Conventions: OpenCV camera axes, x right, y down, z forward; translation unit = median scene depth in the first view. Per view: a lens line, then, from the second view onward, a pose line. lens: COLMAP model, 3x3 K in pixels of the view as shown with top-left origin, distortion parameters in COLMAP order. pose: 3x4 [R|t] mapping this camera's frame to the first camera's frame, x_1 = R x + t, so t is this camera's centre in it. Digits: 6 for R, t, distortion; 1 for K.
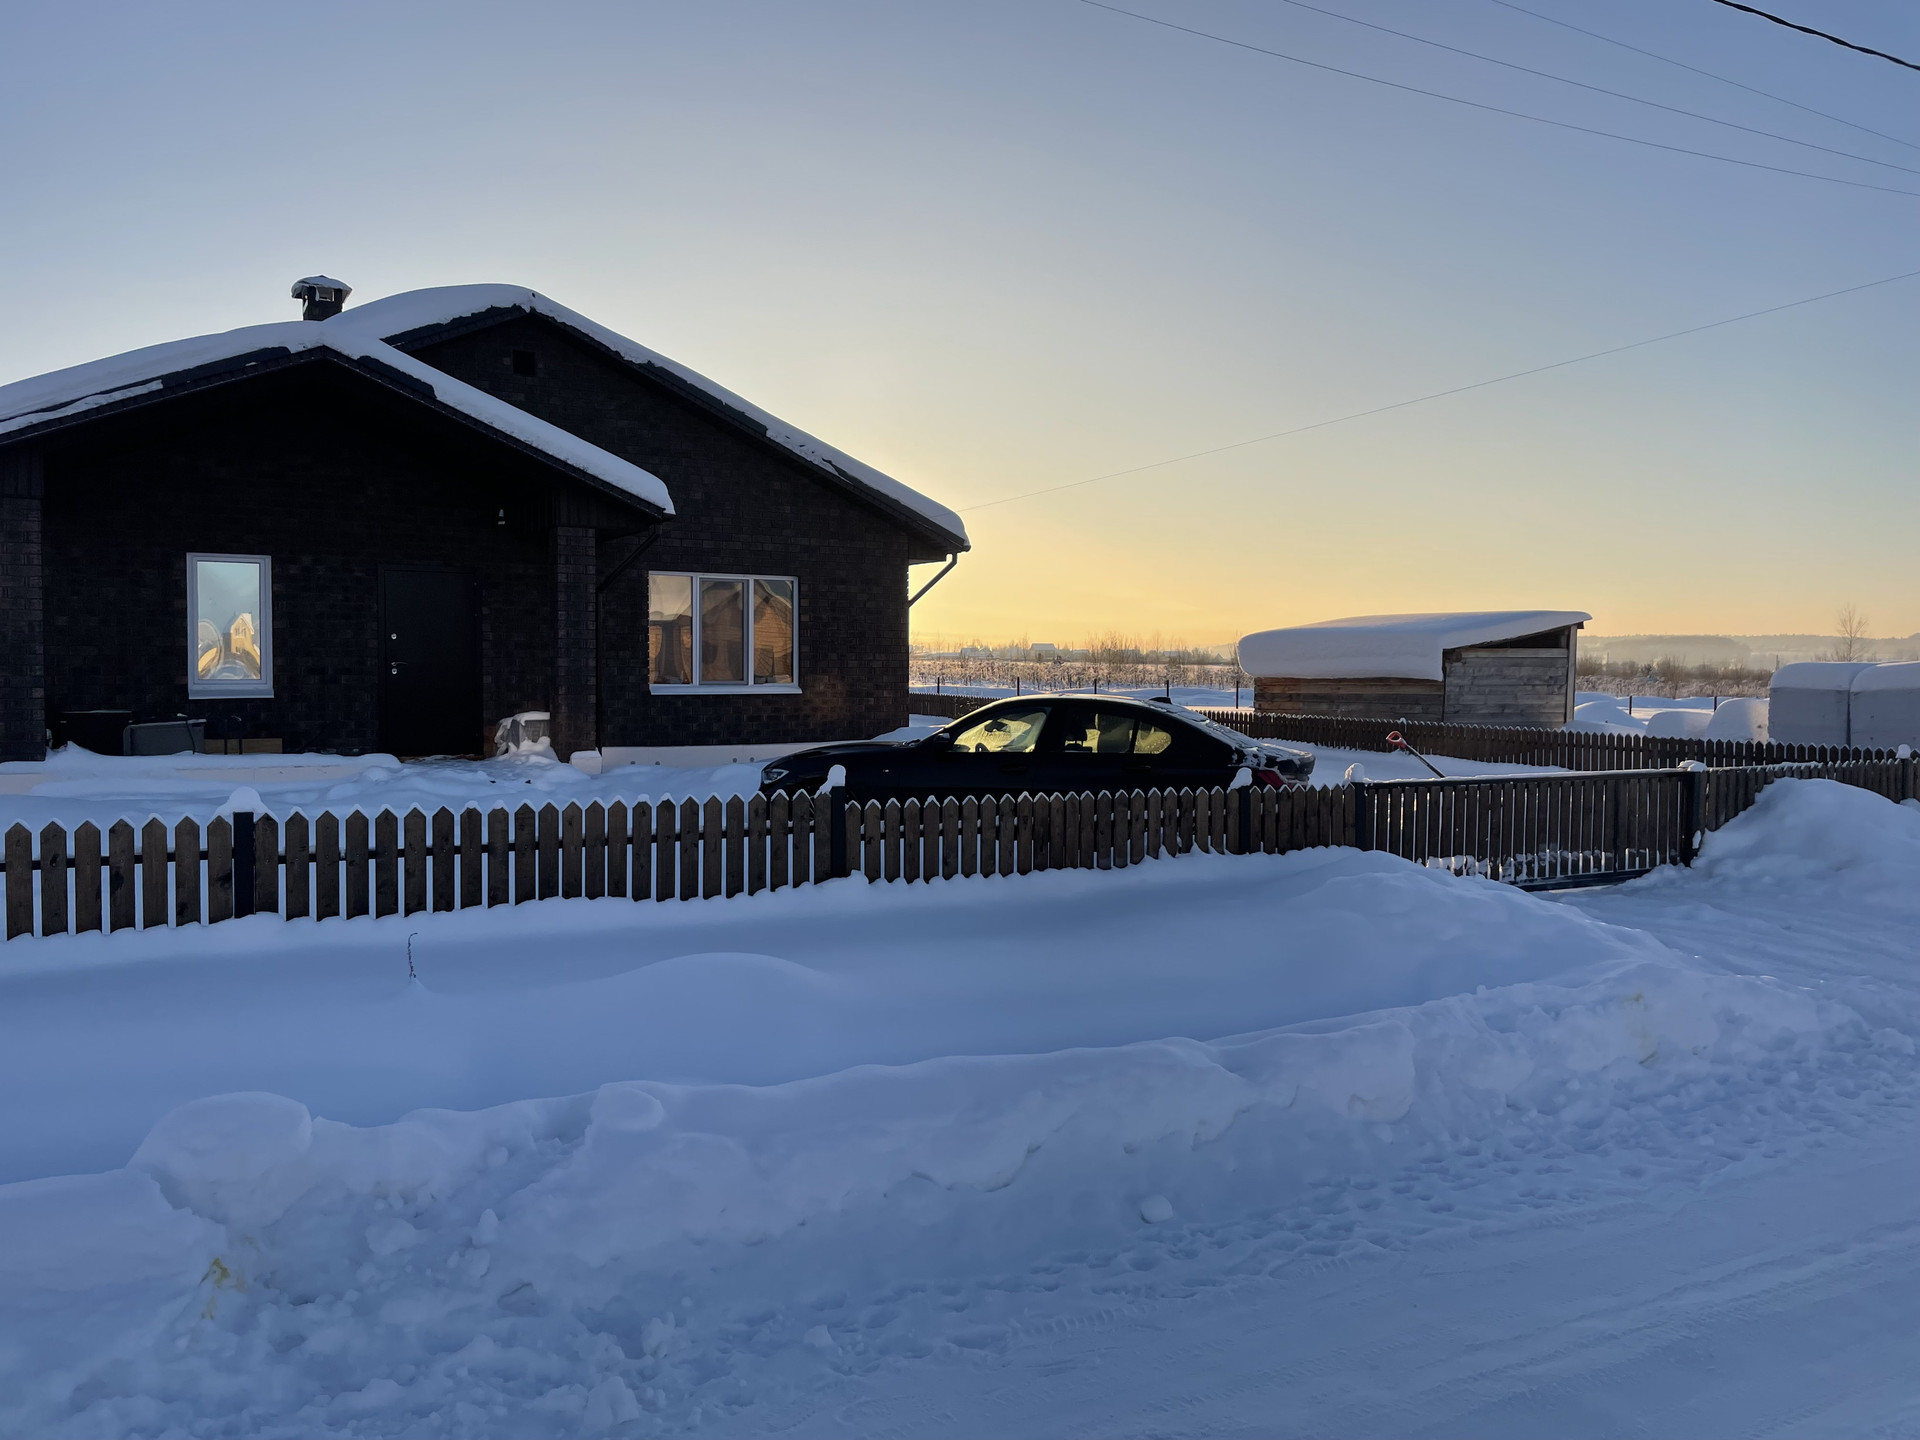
lens RADIAL K [[1446.8, 0, 963.7], [0, 1446.8, 717.8], [0, 0, 1]] dist [0.097809, -0.129577]
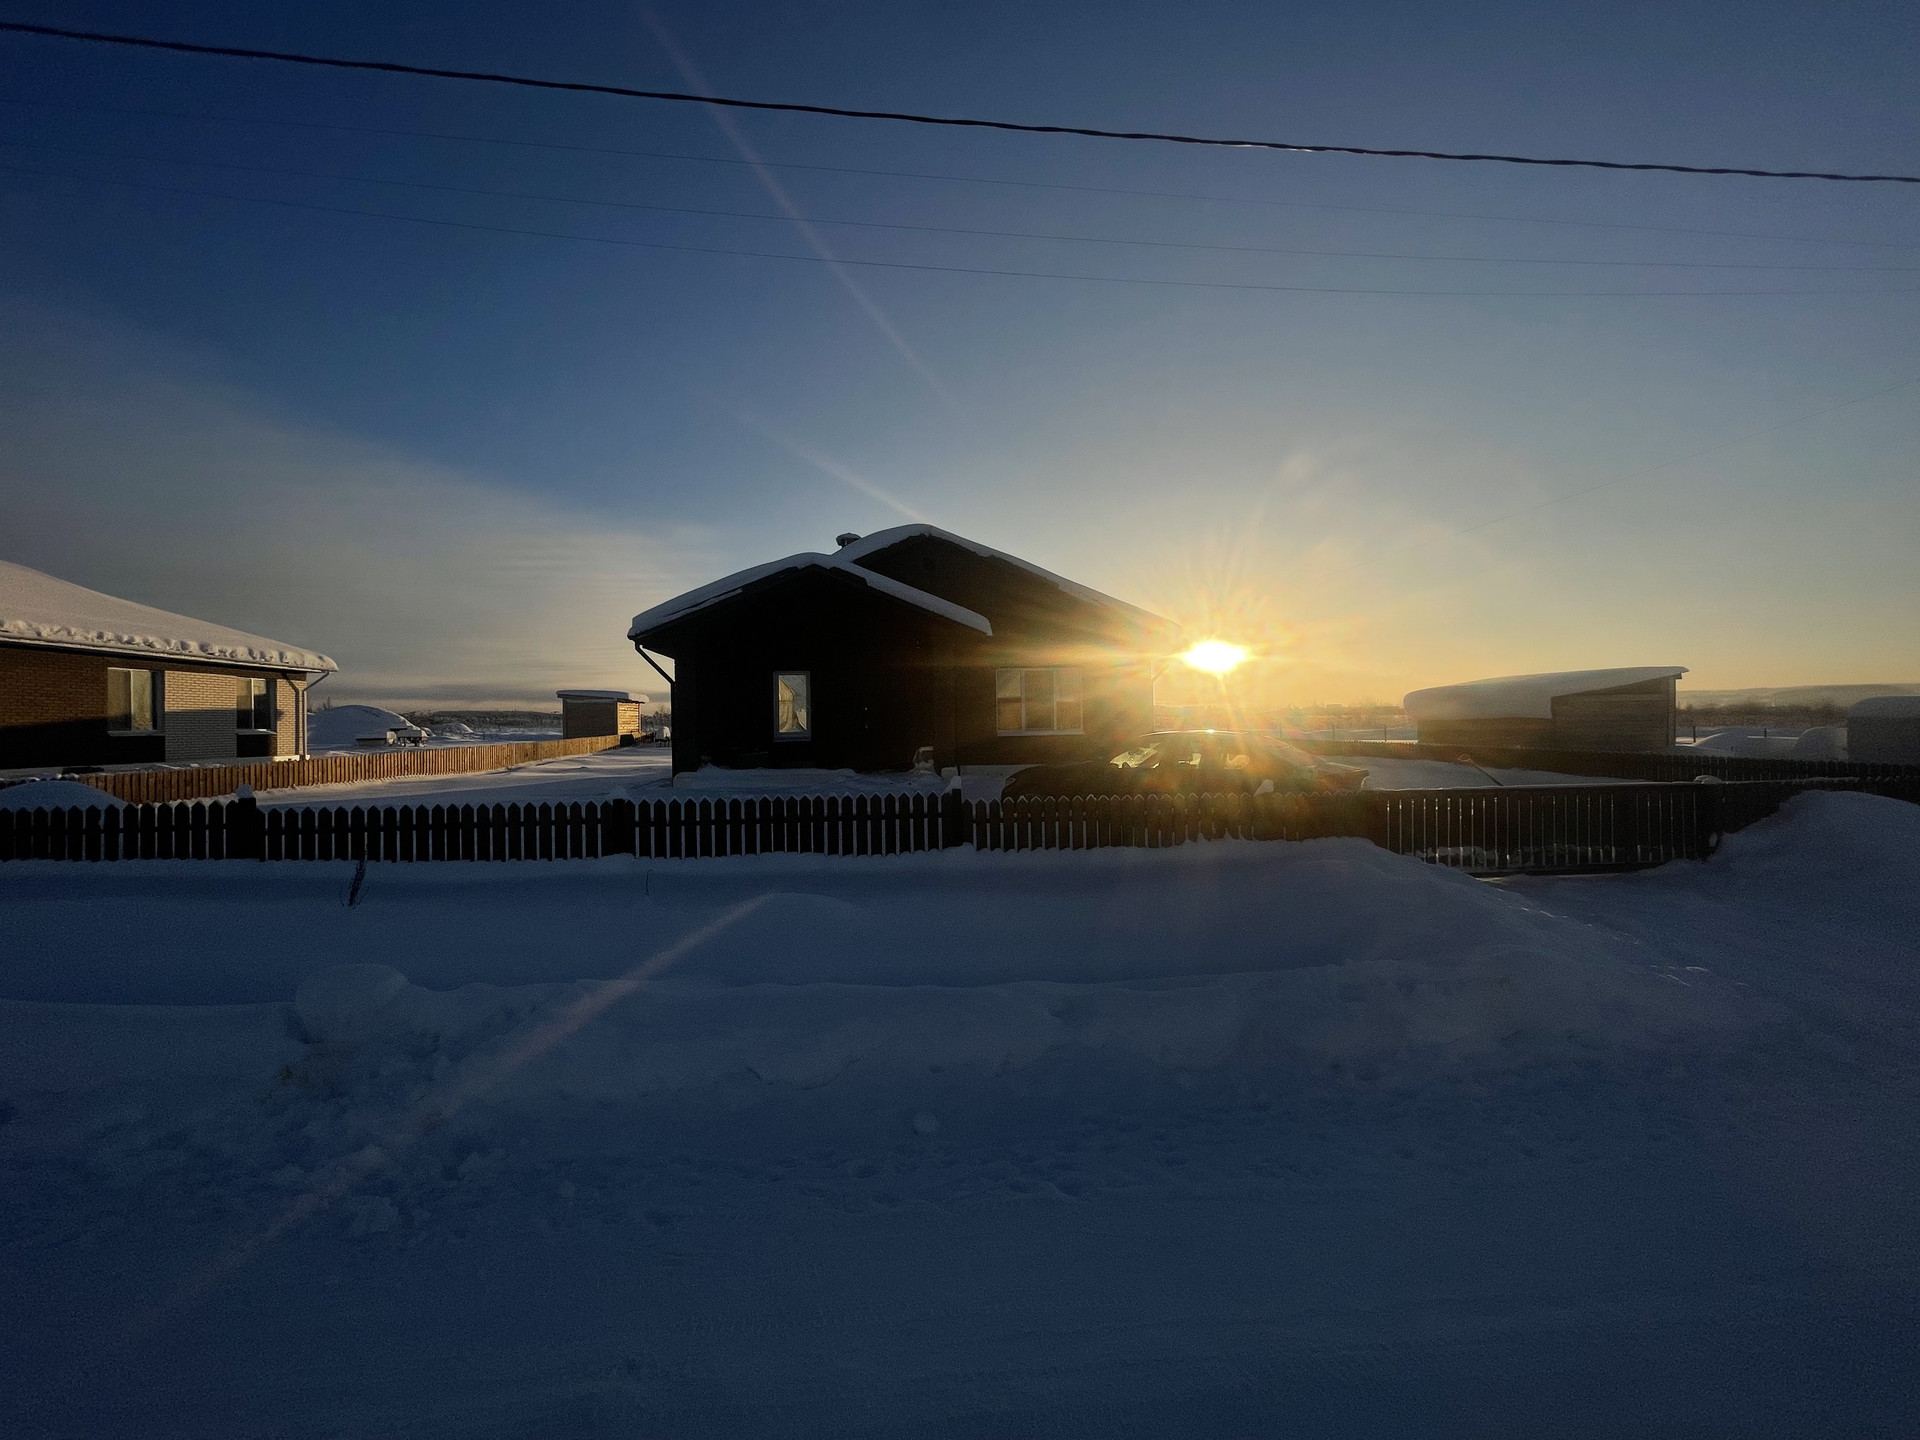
lens RADIAL K [[762.7, 0, 960.0], [0, 762.7, 720.0], [0, 0, 1]] dist [-0.000205, -0.000039]
pose [[0.916372, -0.024123, -0.399600, 0.263239], [0.008174, 0.999102, -0.041569, 0.006070], [0.400244, 0.034827, 0.915747, 0.232211]]
